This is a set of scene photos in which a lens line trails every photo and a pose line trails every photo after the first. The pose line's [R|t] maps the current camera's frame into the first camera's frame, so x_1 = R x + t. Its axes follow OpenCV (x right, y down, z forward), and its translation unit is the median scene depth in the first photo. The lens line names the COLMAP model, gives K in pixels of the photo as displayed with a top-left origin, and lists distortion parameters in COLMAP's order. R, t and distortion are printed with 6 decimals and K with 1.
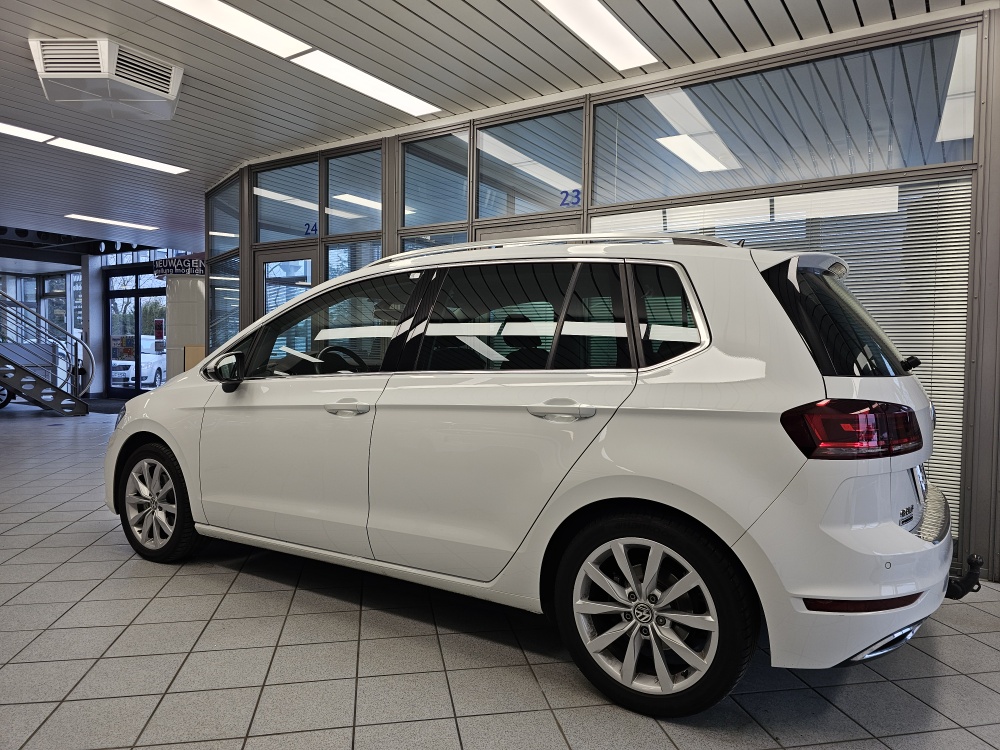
lens RADIAL K [[671.2, 0, 507.4], [0, 671.2, 374.2], [0, 0, 1]] dist [0.052546, -0.050588]
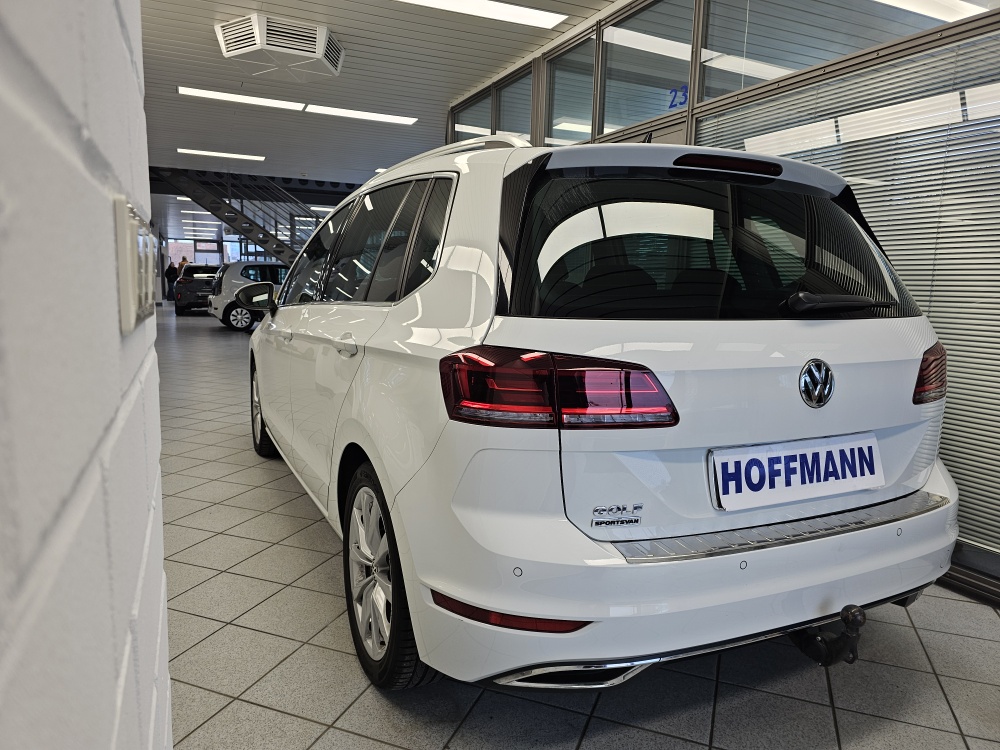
lens RADIAL K [[671.2, 0, 507.4], [0, 671.2, 374.2], [0, 0, 1]] dist [0.052546, -0.050588]
pose [[0.851163, 0.072823, -0.519826, 0.430010], [-0.022677, 0.994506, 0.102190, -0.003752], [0.524412, -0.075192, 0.848138, 0.182118]]
